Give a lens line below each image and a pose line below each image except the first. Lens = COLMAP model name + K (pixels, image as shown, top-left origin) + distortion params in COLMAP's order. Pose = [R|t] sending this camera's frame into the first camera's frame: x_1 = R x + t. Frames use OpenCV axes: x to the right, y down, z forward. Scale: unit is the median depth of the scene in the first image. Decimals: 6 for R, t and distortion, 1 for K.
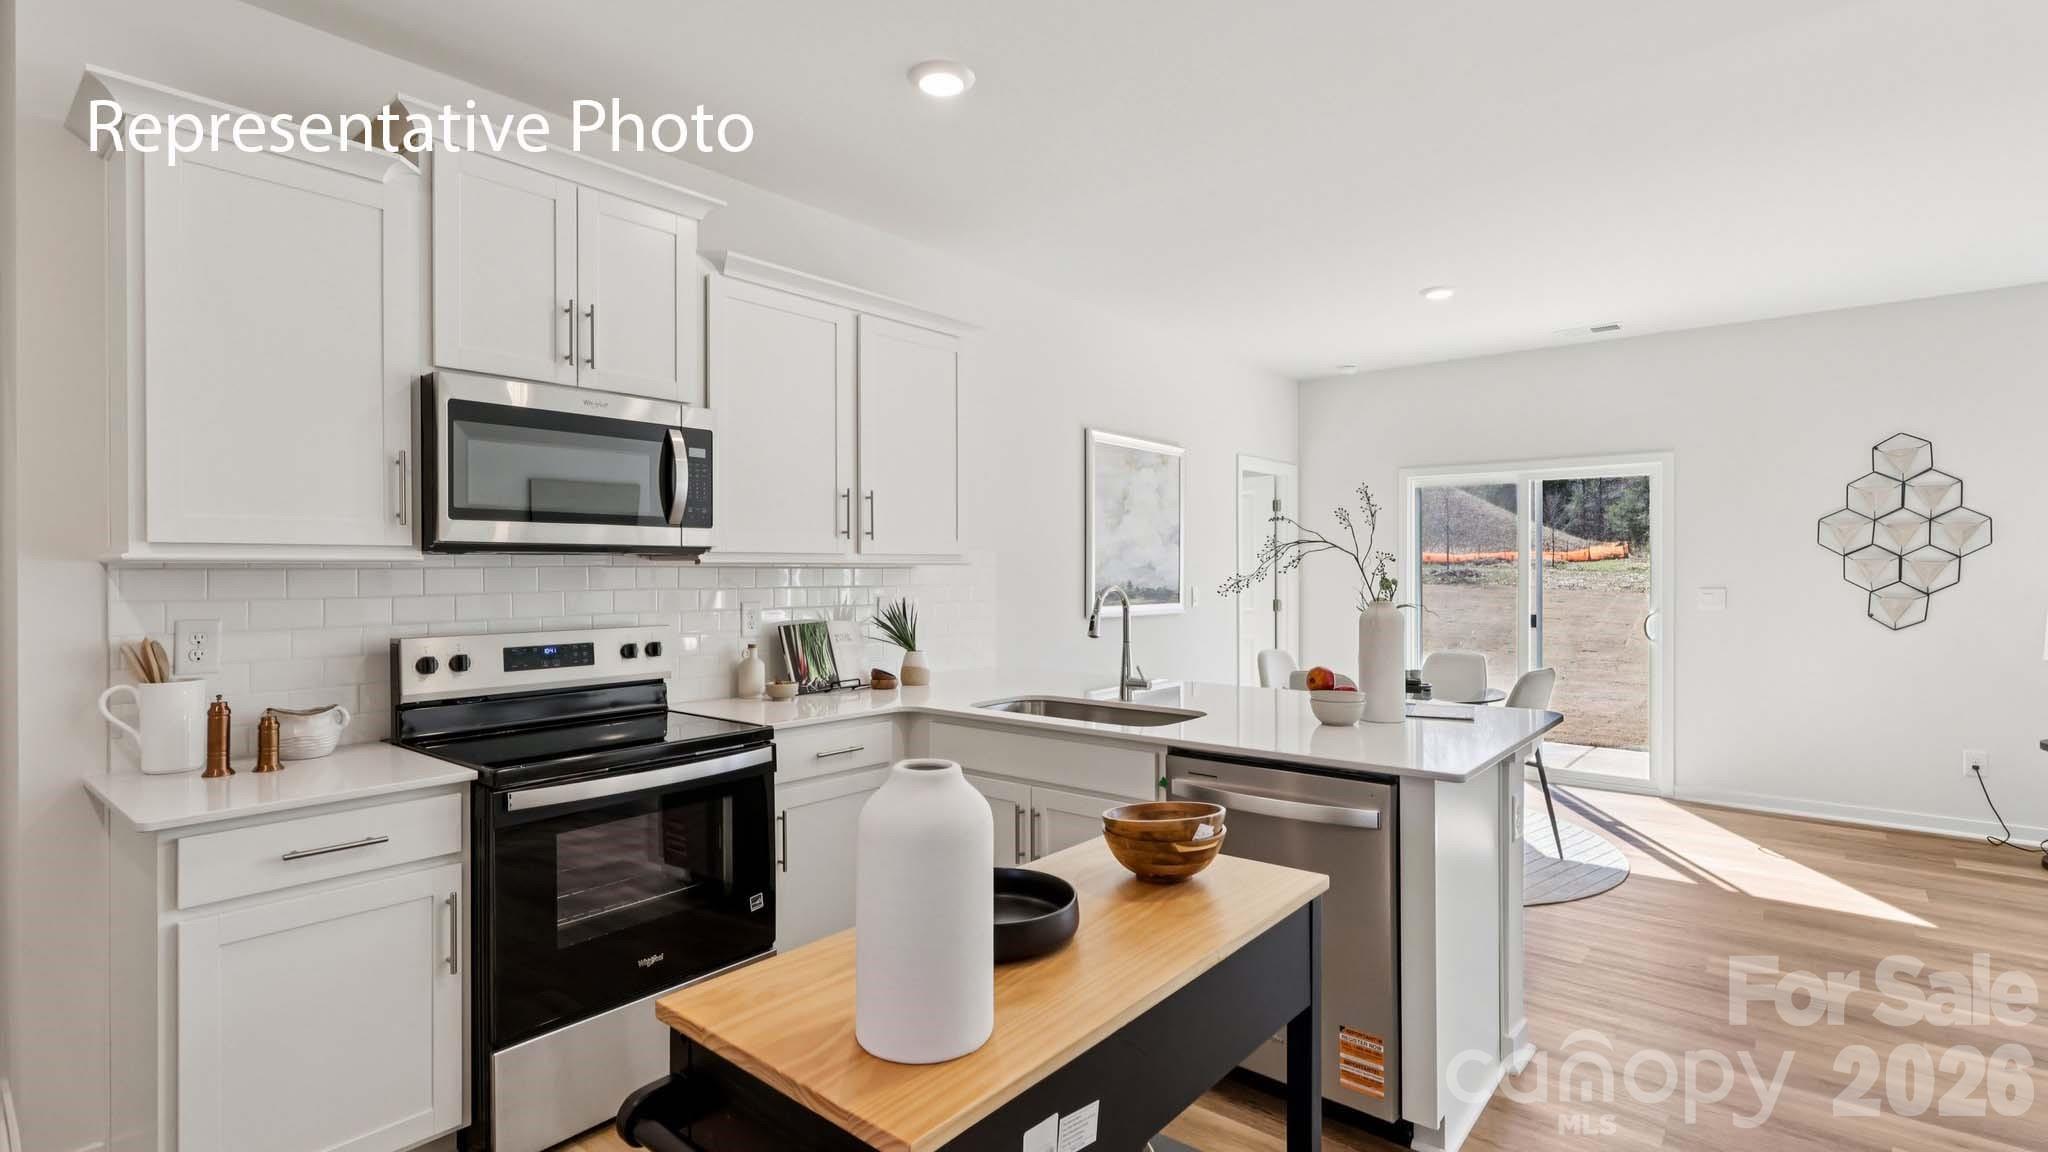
lens RADIAL K [[940.1, 0, 1016.8], [0, 940.1, 574.9], [0, 0, 1]] dist [-0.004065, -0.000700]
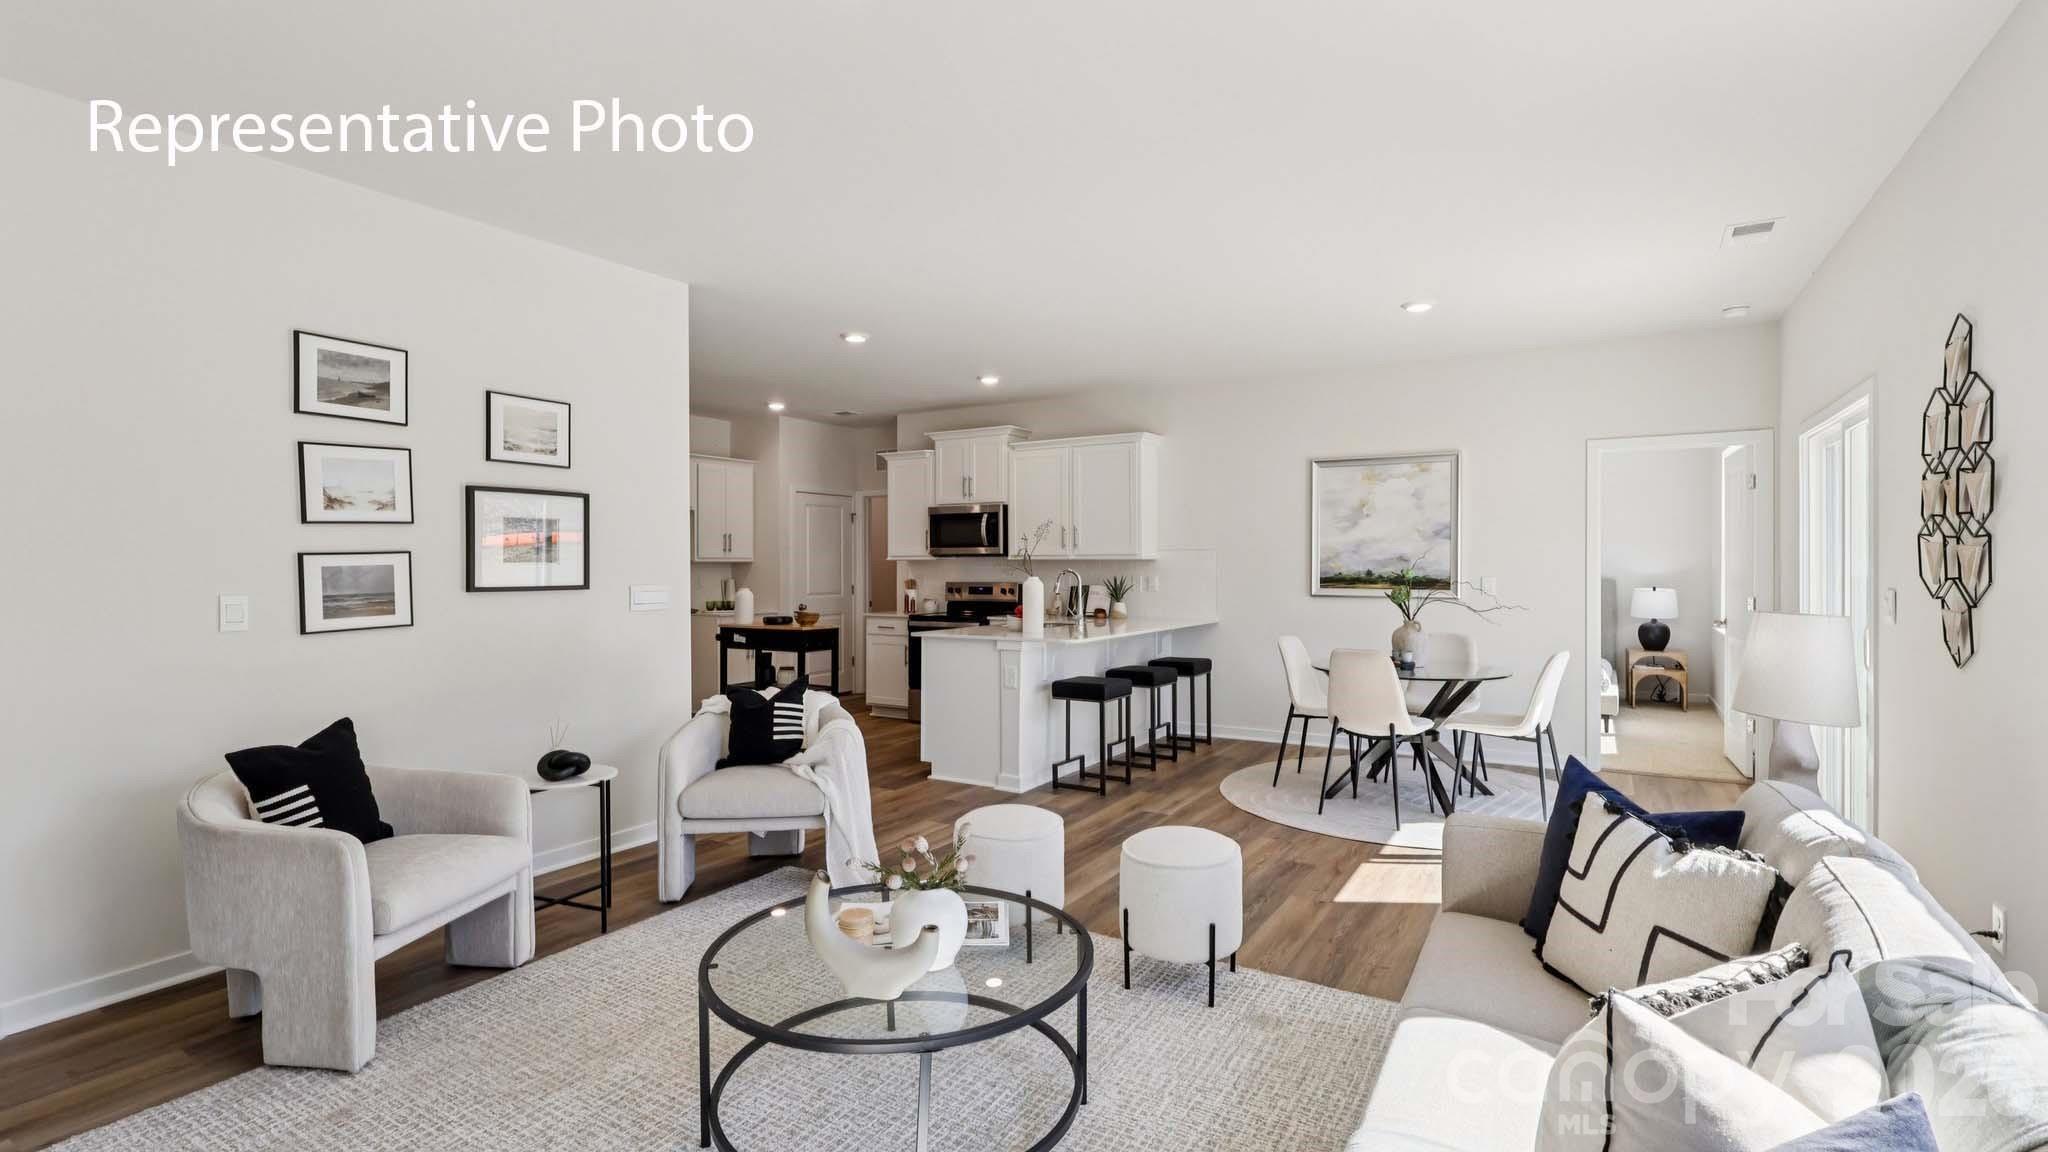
lens RADIAL K [[946.2, 0, 1025.6], [0, 946.2, 570.4], [0, 0, 1]] dist [-0.001398, -0.000039]
pose [[0.154530, 0.011049, -0.987926, 2.161611], [-0.002061, 0.999939, 0.010861, -0.010265], [0.987986, 0.000358, 0.154544, 0.563330]]
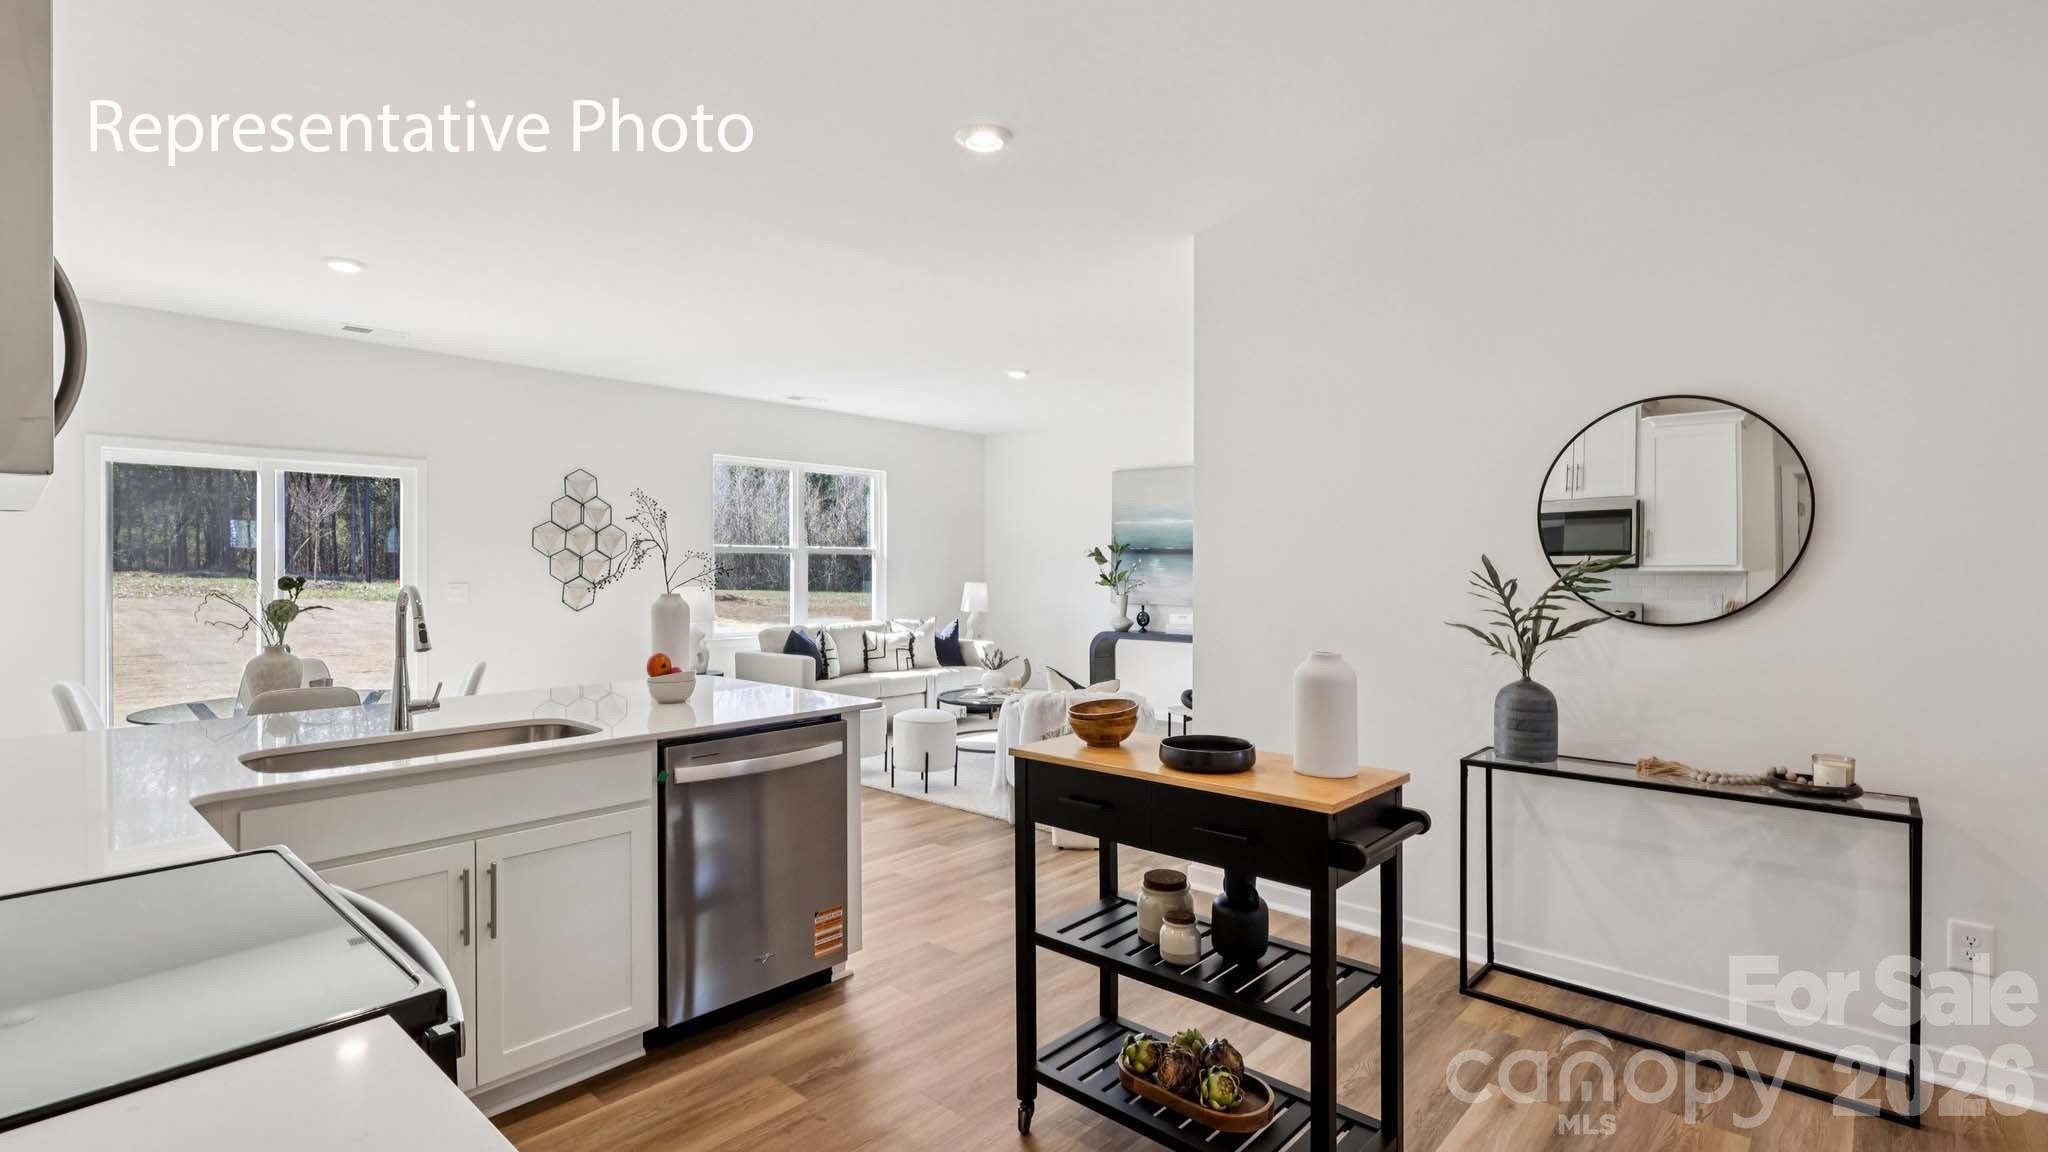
lens RADIAL K [[958.5, 0, 1035.7], [0, 958.5, 566.5], [0, 0, 1]] dist [0.001520, 0.000128]
pose [[0.027452, 0.000721, 0.999623, -0.687041], [0.008083, 0.999967, -0.000943, 0.000031], [-0.999590, 0.008106, 0.027446, 0.442905]]
